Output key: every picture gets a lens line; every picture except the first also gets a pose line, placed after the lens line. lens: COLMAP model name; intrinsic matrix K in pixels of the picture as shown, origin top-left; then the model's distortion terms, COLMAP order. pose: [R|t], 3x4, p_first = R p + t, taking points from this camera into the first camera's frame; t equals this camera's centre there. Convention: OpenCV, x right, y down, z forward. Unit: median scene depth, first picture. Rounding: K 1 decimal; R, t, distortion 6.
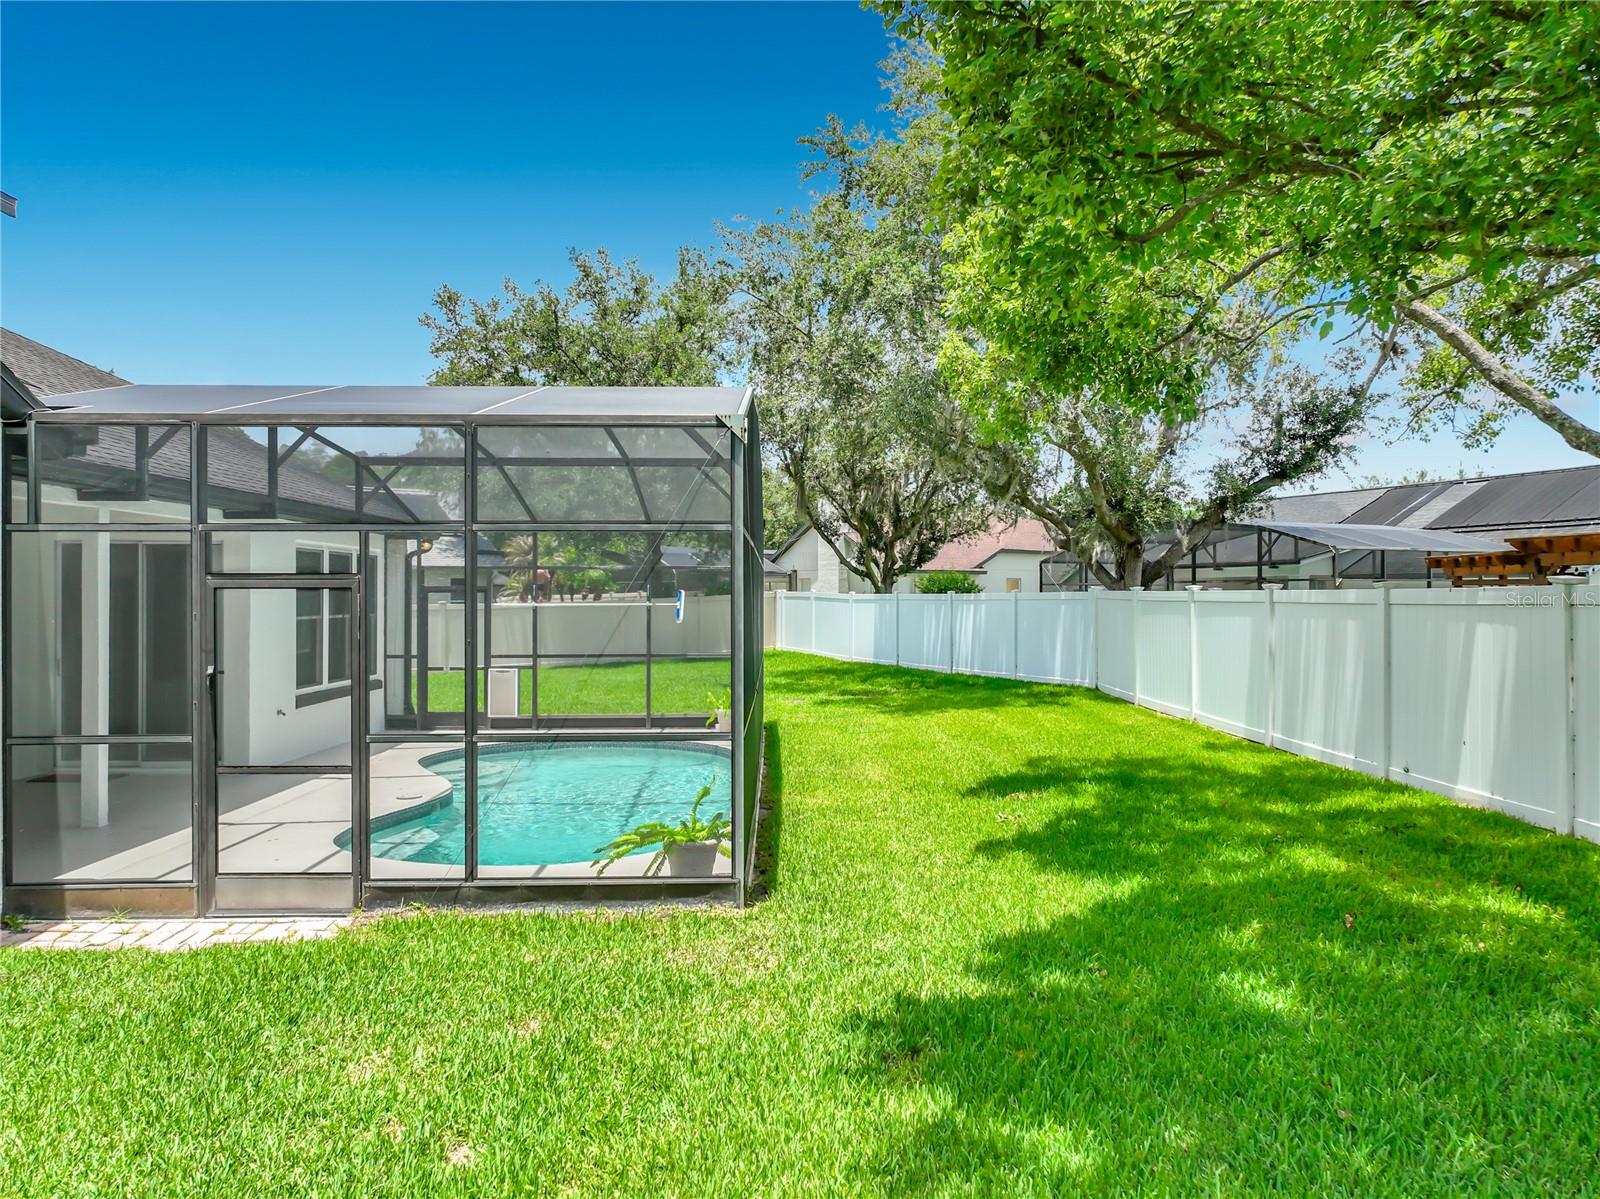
lens RADIAL K [[1129.4, 0, 804.7], [0, 1129.4, 606.9], [0, 0, 1]] dist [0.003186, 0.008354]
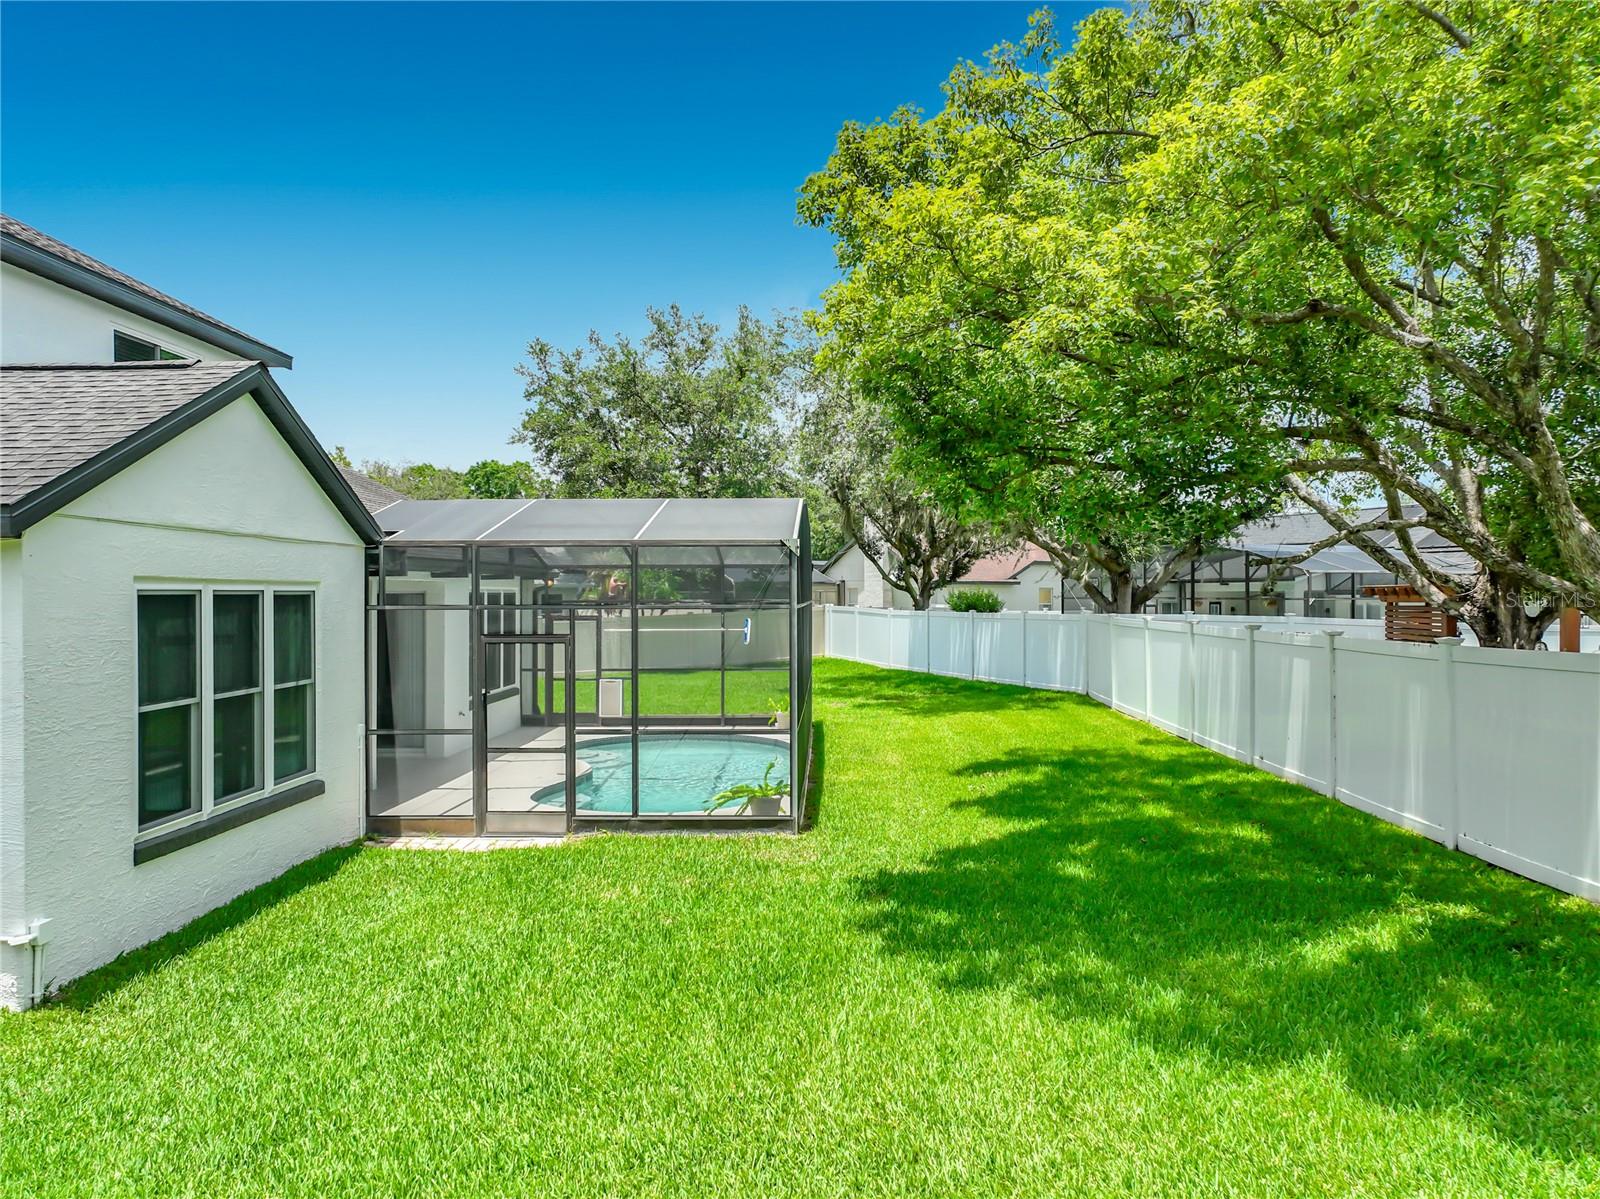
lens RADIAL K [[1129.4, 0, 804.7], [0, 1129.4, 606.9], [0, 0, 1]] dist [0.003186, 0.008354]
pose [[0.998931, -0.000773, -0.046216, 0.012324], [0.000877, 0.999997, 0.002228, -0.026530], [0.046214, -0.002266, 0.998929, -0.240892]]
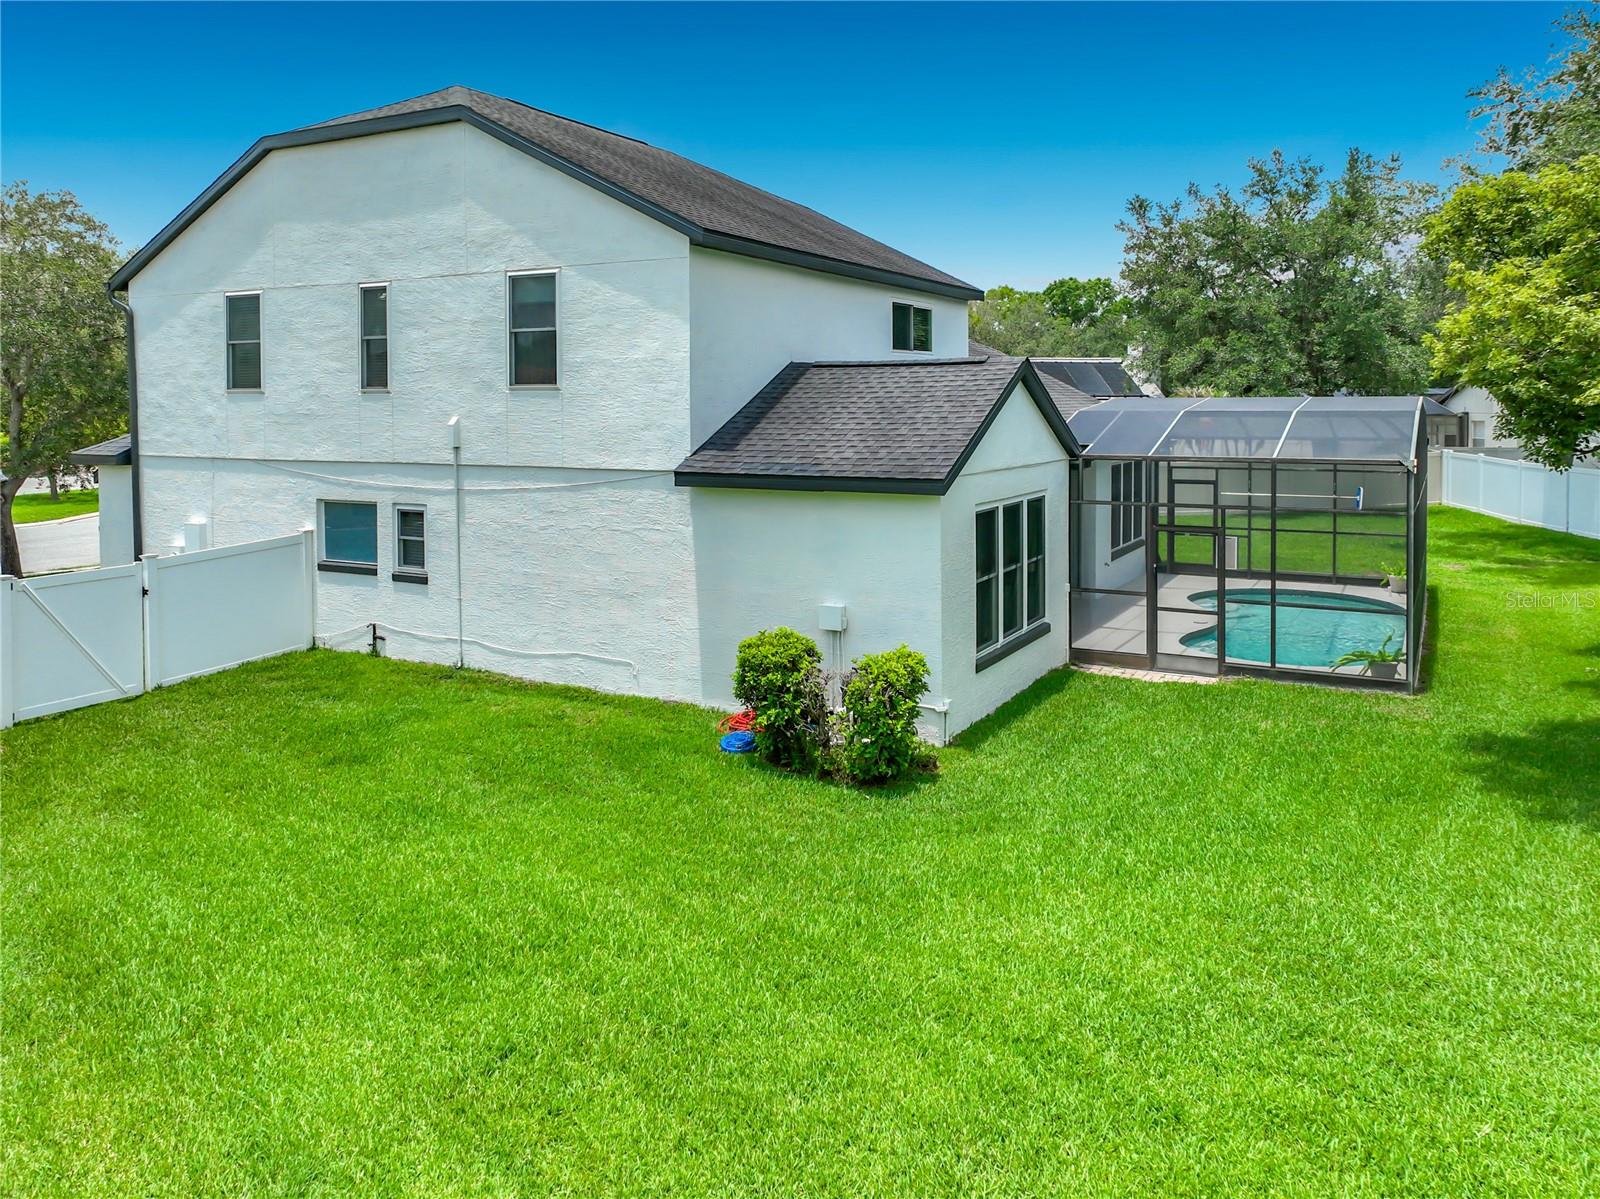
lens RADIAL K [[1178.8, 0, 796.8], [0, 1178.8, 436.7], [0, 0, 1]] dist [0.005155, 0.000738]
pose [[0.862780, 0.010377, -0.505472, 0.022746], [0.001037, 0.999751, 0.022294, -0.095218], [0.505578, -0.019758, 0.862555, -0.527103]]
